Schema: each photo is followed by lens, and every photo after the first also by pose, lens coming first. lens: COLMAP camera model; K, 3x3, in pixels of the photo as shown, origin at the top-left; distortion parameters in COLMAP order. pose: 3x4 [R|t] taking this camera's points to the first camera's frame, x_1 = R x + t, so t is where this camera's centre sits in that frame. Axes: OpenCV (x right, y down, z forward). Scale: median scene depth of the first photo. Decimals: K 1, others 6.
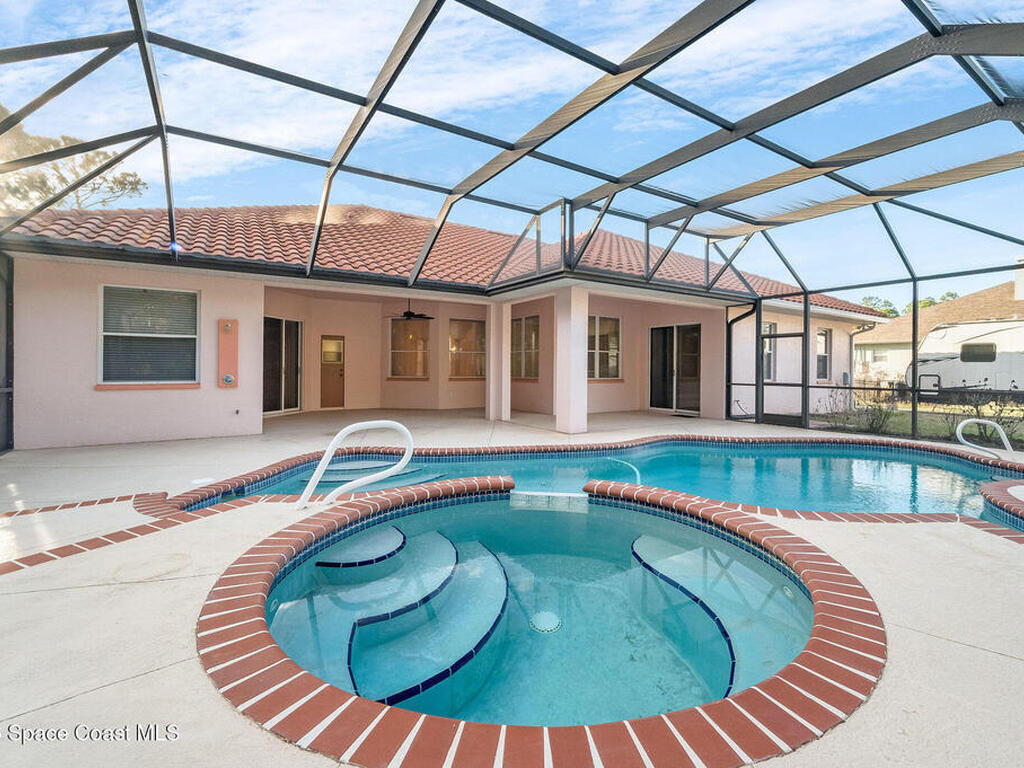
lens RADIAL K [[461.5, 0, 513.8], [0, 461.5, 376.8], [0, 0, 1]] dist [-0.000108, 0.000066]
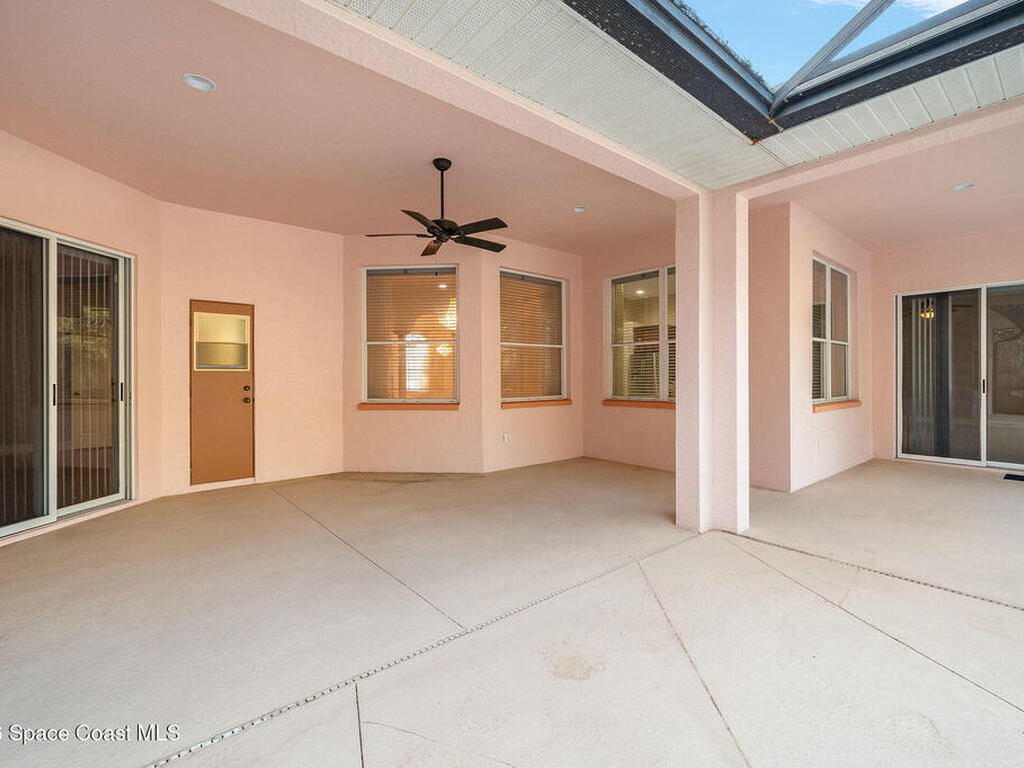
lens RADIAL K [[461.5, 0, 513.8], [0, 461.5, 376.8], [0, 0, 1]] dist [-0.000108, 0.000066]
pose [[0.991579, -0.009810, 0.129133, -0.193490], [0.011367, 0.999871, -0.011324, -0.016798], [-0.129006, 0.012697, 0.991563, 0.568573]]
